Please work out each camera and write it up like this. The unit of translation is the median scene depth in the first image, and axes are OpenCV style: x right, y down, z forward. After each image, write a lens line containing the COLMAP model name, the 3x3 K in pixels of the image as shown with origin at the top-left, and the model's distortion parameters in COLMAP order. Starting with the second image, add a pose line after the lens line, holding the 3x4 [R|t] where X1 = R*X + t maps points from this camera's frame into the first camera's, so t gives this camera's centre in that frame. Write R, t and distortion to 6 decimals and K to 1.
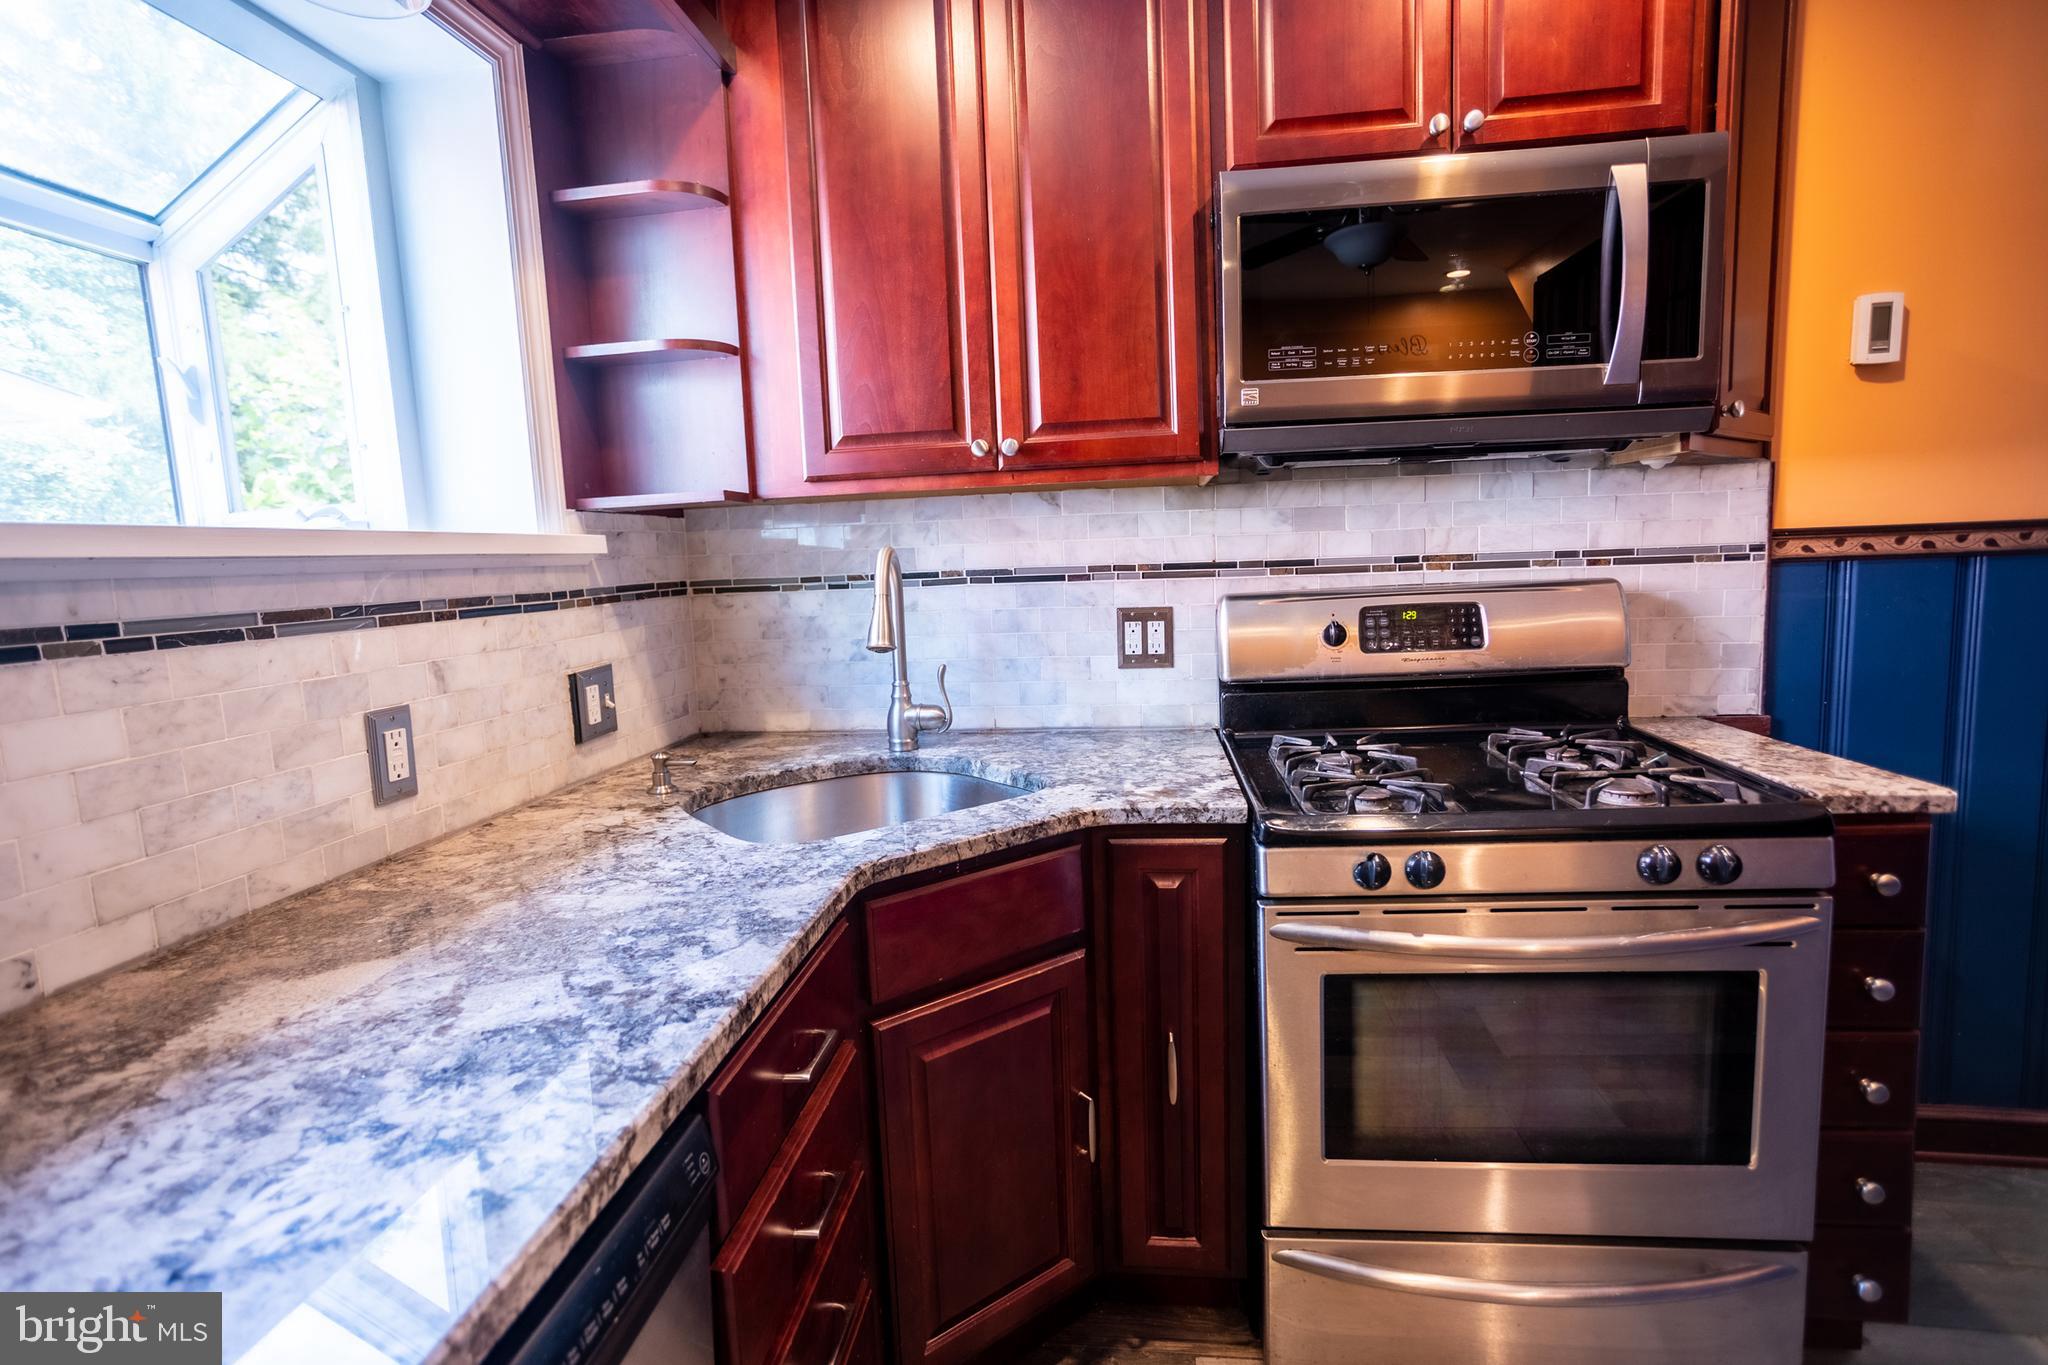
lens RADIAL K [[988.4, 0, 1010.3], [0, 988.4, 670.0], [0, 0, 1]] dist [-0.033345, 0.018831]
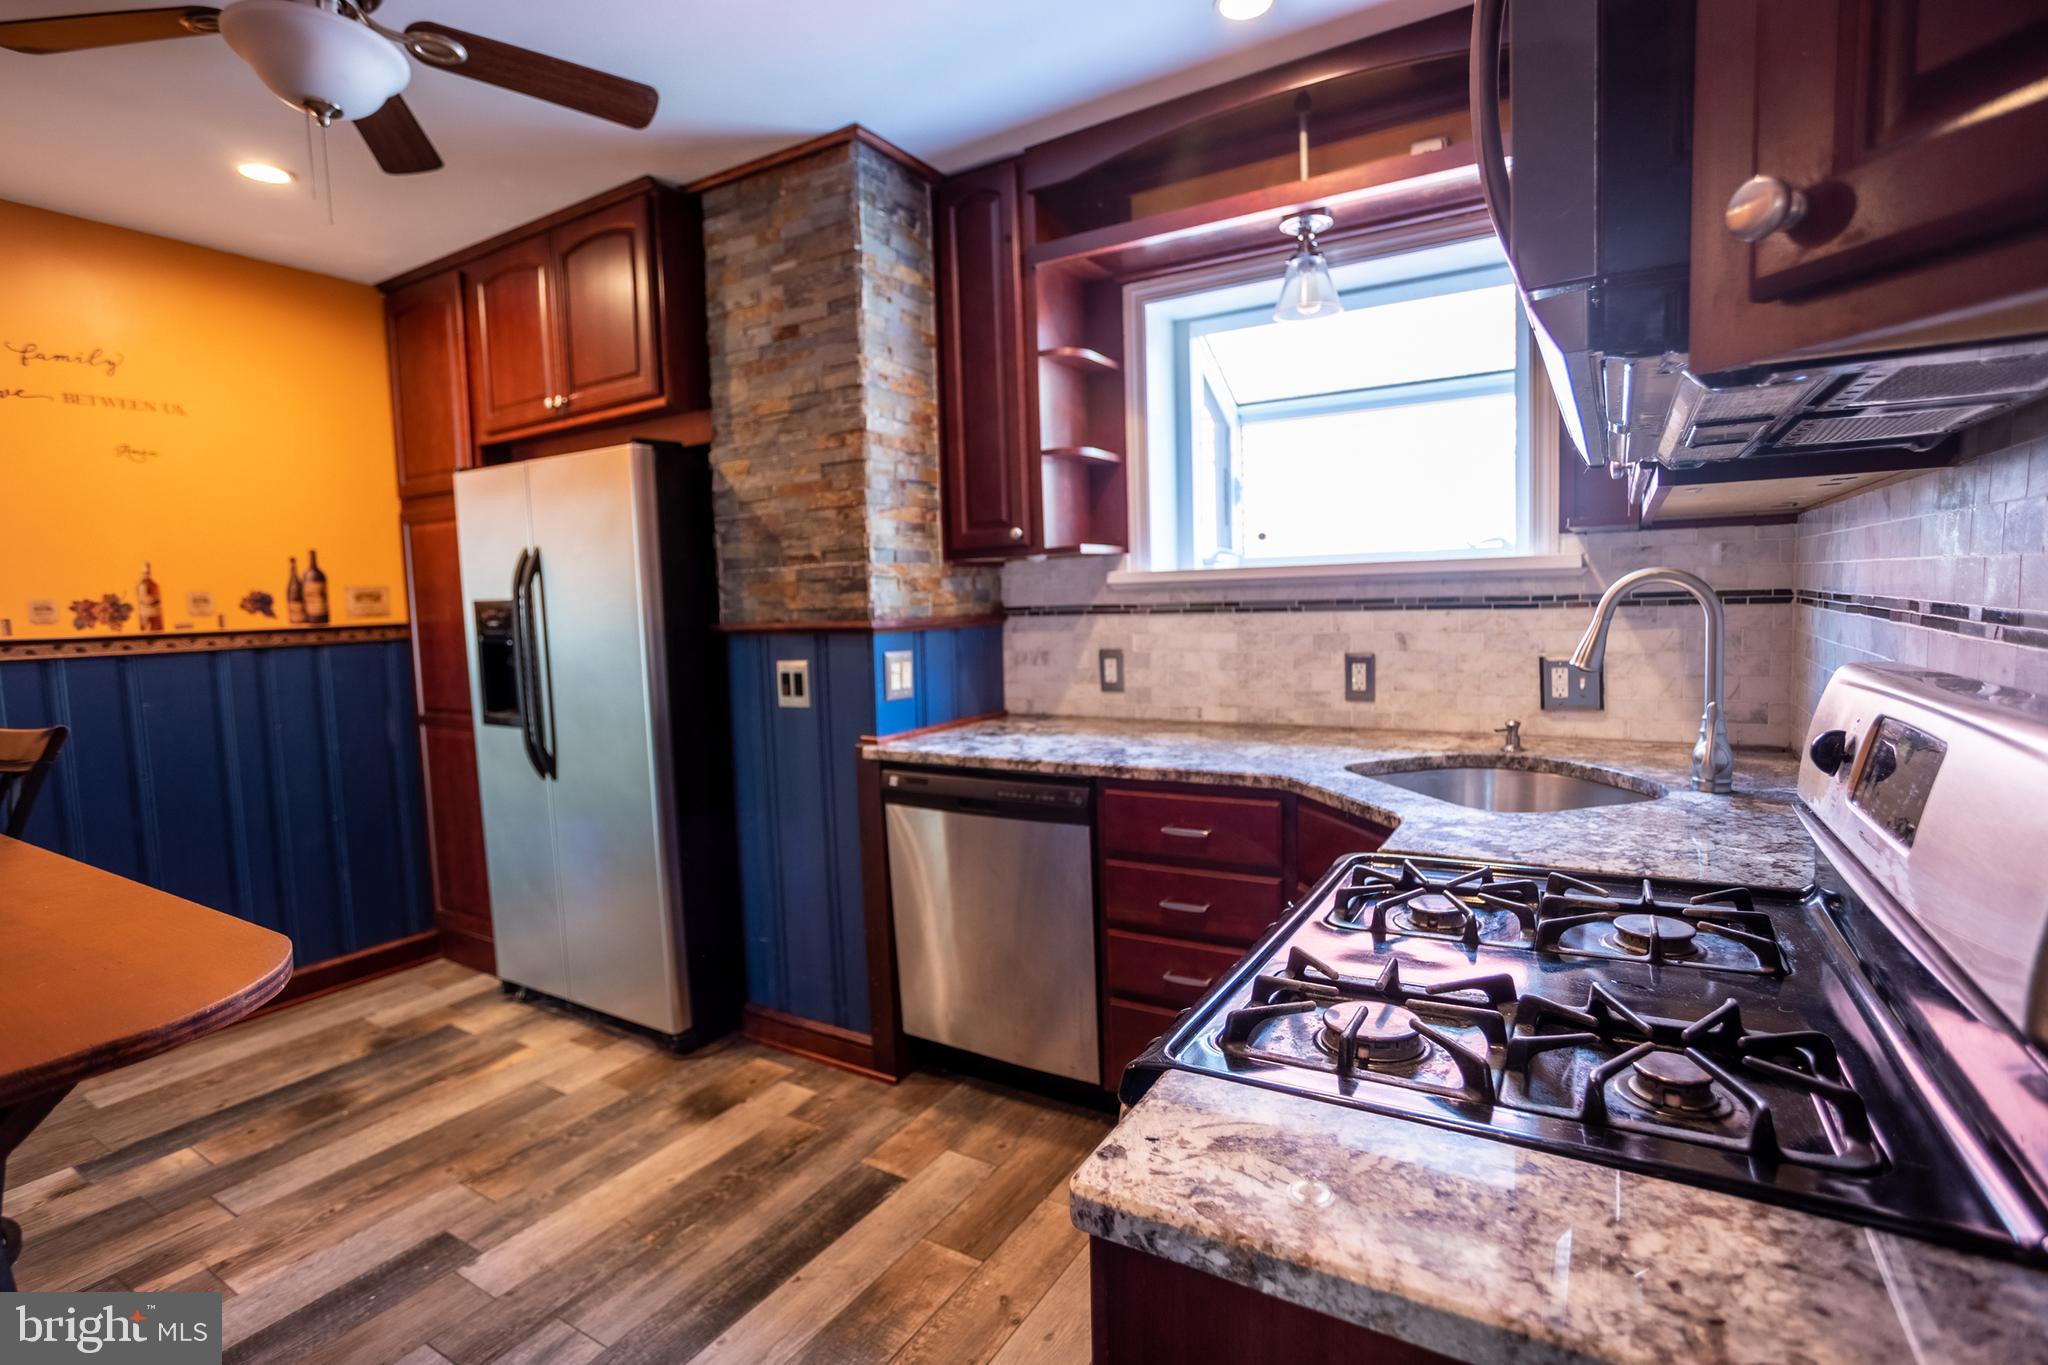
lens RADIAL K [[988.4, 0, 1019.7], [0, 988.4, 680.3], [0, 0, 1]] dist [-0.033345, 0.018831]
pose [[-0.409327, 0.134547, -0.902412, 1.019619], [-0.056222, 0.983468, 0.172134, -0.148424], [0.910654, 0.121195, -0.394996, 0.839164]]
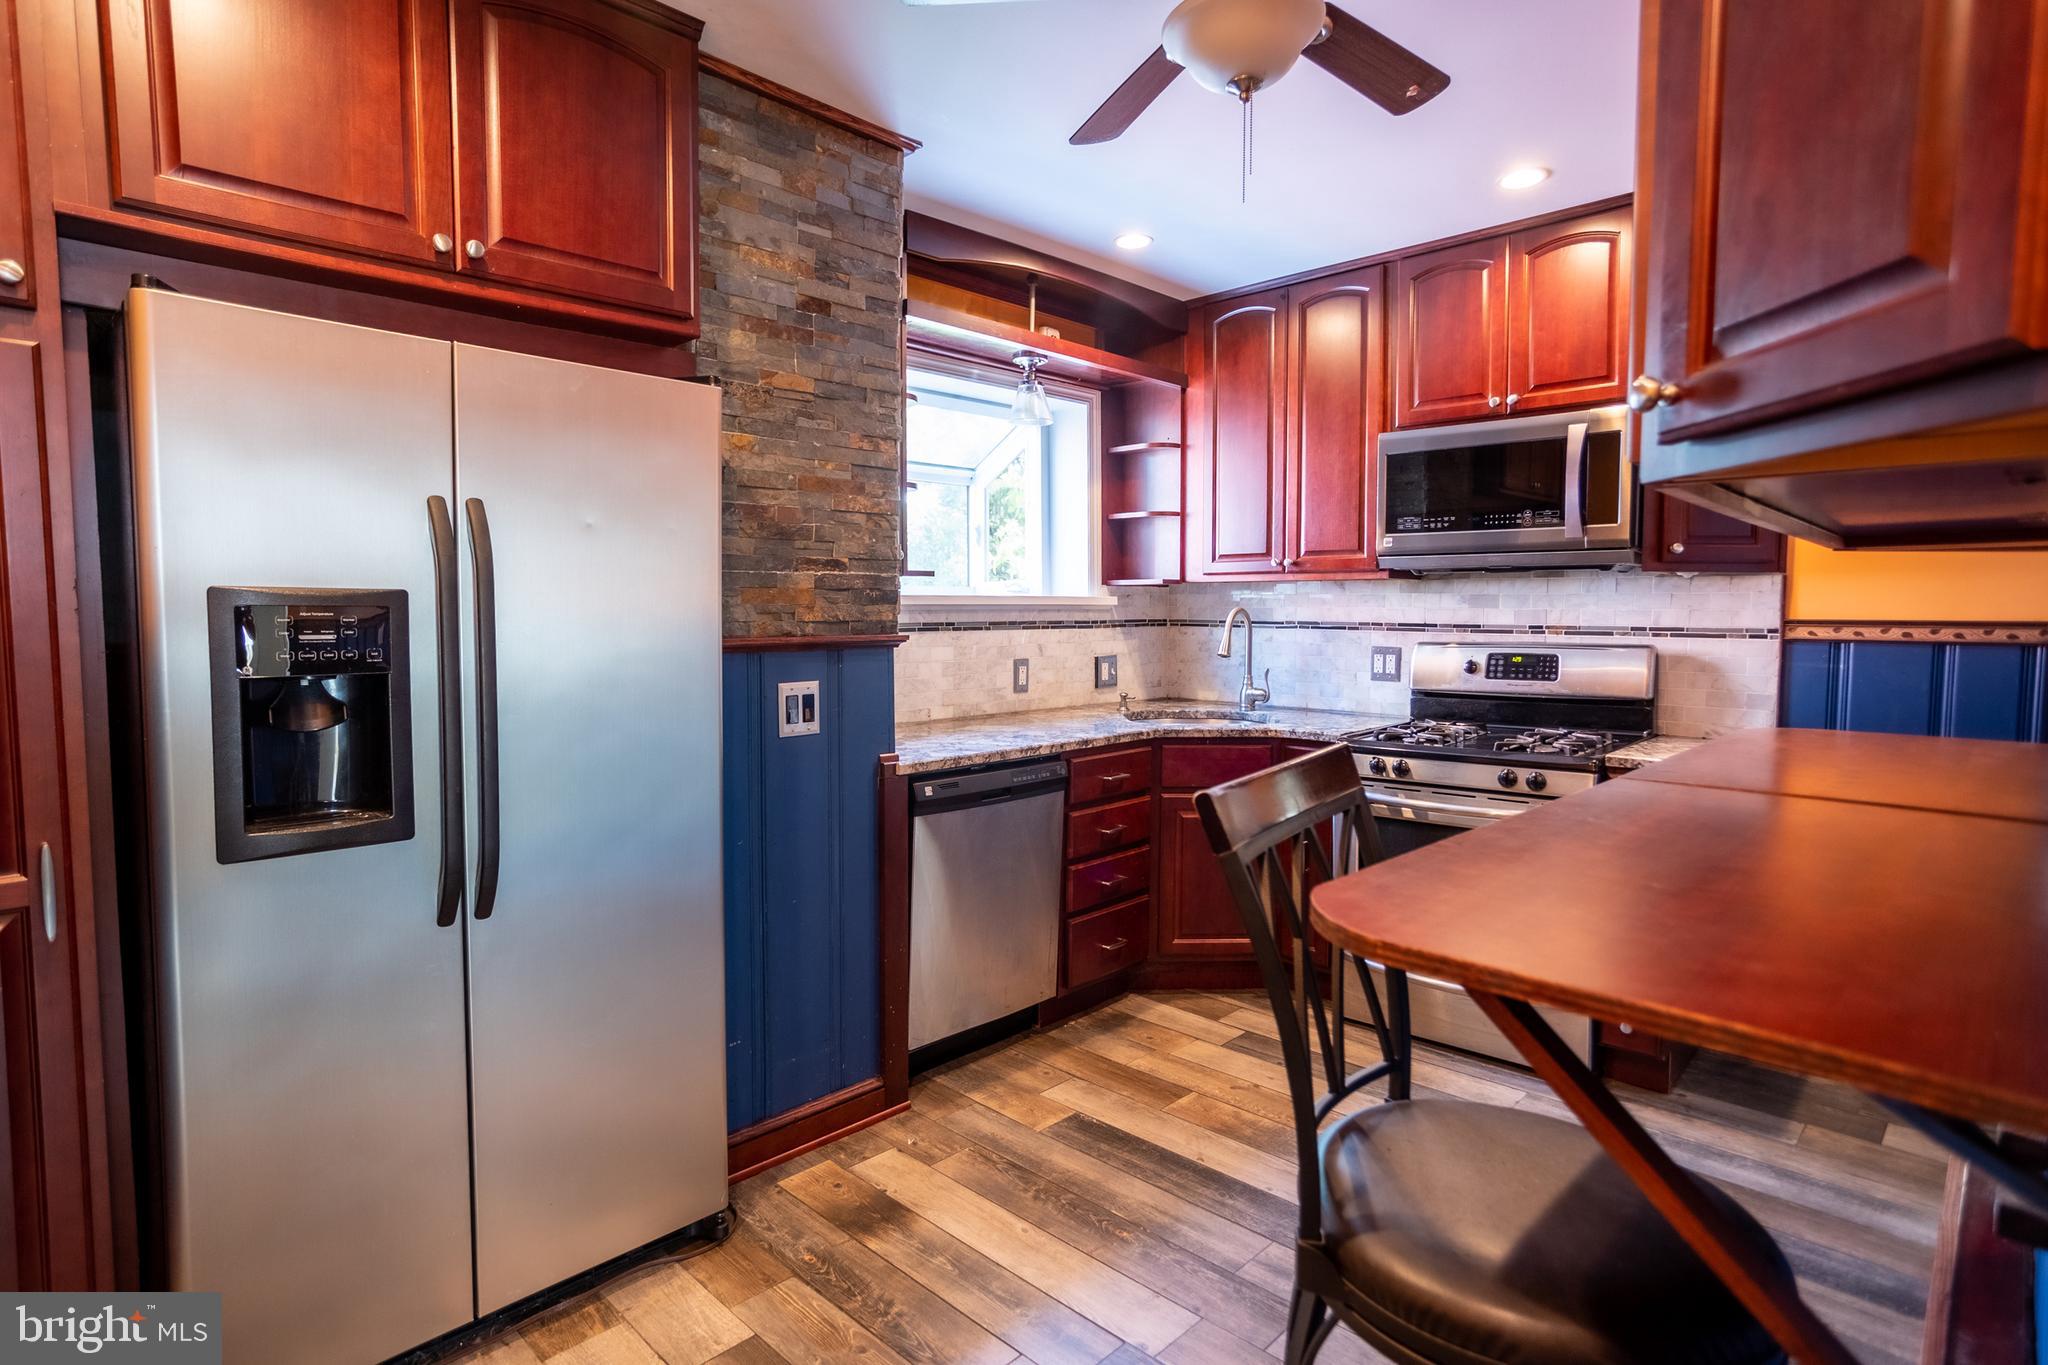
lens RADIAL K [[1068.0, 0, 1014.7], [0, 1068.0, 682.3], [0, 0, 1]] dist [0.002765, 0.002147]
pose [[0.797160, 0.083932, -0.597905, 0.853223], [-0.103402, 0.994638, 0.001763, 0.074348], [0.594847, 0.060419, 0.801565, -1.053684]]
